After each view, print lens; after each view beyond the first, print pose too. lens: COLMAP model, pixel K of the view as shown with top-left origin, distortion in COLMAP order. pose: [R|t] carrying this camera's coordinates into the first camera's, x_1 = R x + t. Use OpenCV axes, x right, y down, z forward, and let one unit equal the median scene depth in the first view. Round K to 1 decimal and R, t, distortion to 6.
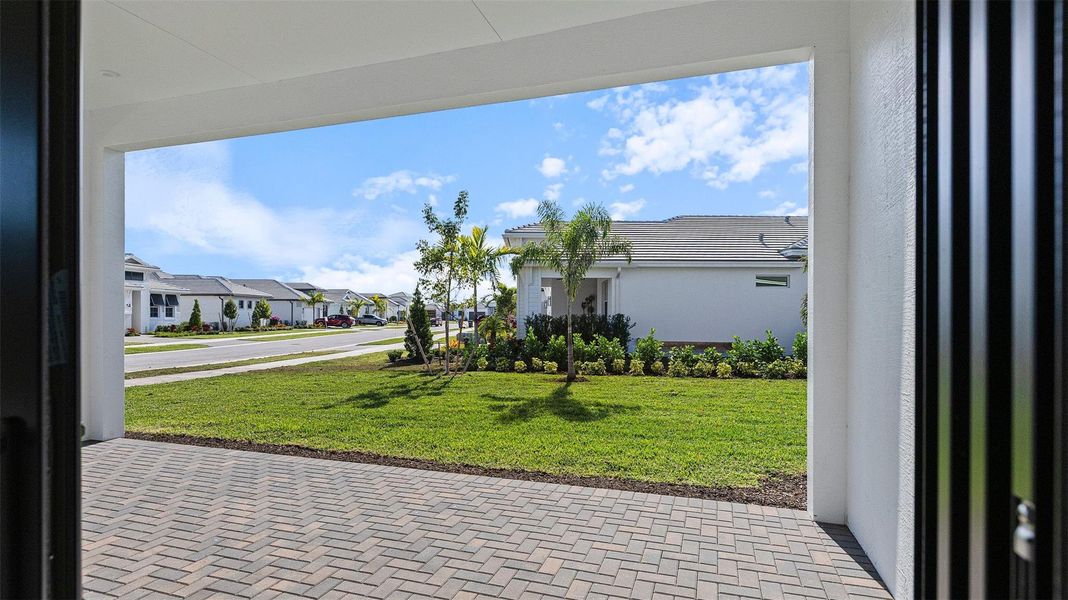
lens RADIAL K [[540.9, 0, 534.0], [0, 540.9, 300.0], [0, 0, 1]] dist [-0.000902, -0.000094]
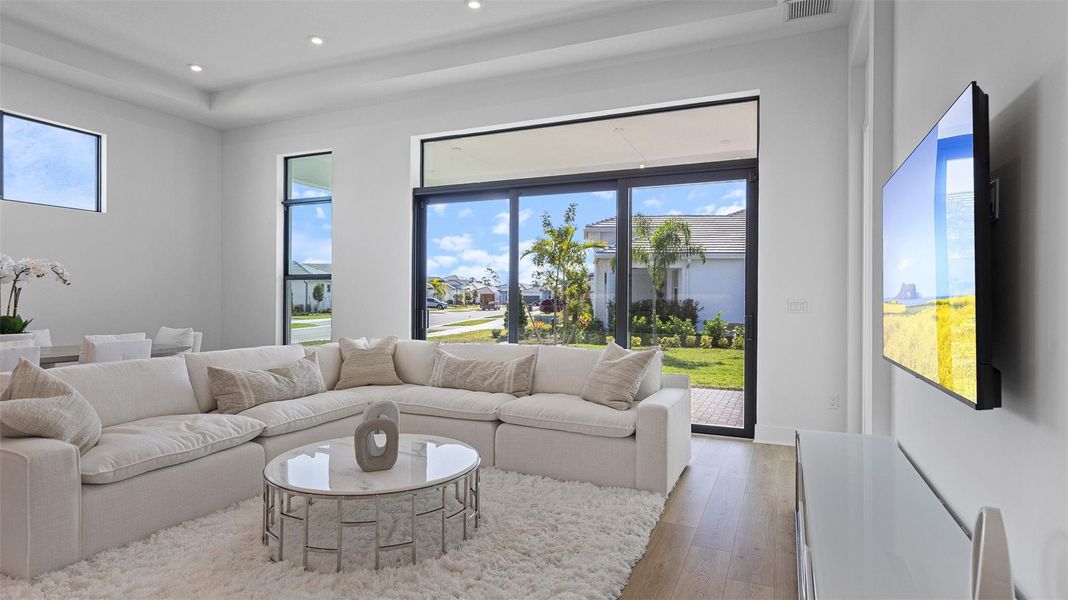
lens RADIAL K [[540.9, 0, 534.0], [0, 540.9, 300.0], [0, 0, 1]] dist [-0.000902, -0.000094]
pose [[0.994215, 0.006008, -0.107244, -0.065316], [-0.002892, 0.999570, 0.029186, -0.007285], [0.107373, -0.028707, 0.993804, -0.256575]]
